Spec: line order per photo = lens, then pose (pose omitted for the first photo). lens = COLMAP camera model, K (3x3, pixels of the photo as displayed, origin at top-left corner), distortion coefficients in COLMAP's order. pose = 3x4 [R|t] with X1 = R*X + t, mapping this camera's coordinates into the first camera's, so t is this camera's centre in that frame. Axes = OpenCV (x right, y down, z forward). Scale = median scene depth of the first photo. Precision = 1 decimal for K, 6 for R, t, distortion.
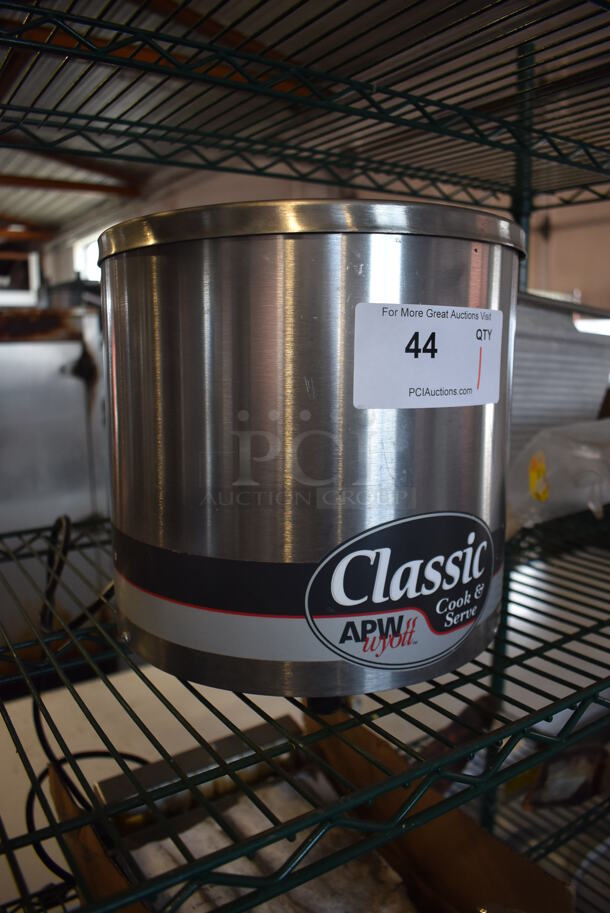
lens RADIAL K [[696.7, 0, 301.2], [0, 696.7, 462.1], [0, 0, 1]] dist [-0.119462, 0.028688]
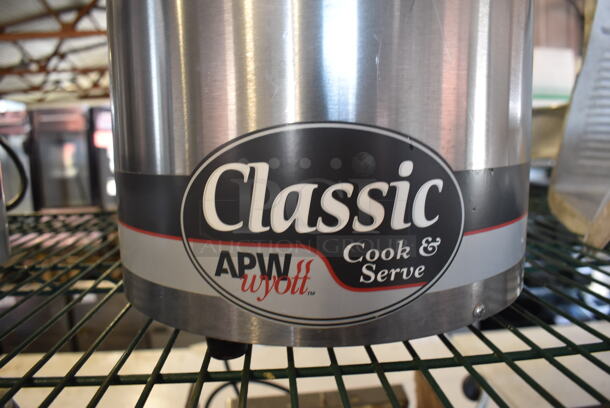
lens RADIAL K [[465.5, 0, 307.7], [0, 465.5, 201.8], [0, 0, 1]] dist [-0.119462, 0.028688]
pose [[0.877937, 0.056921, -0.475380, 0.414376], [-0.064387, 0.997925, 0.000579, 0.161046], [0.474426, 0.030100, 0.879780, 0.540248]]
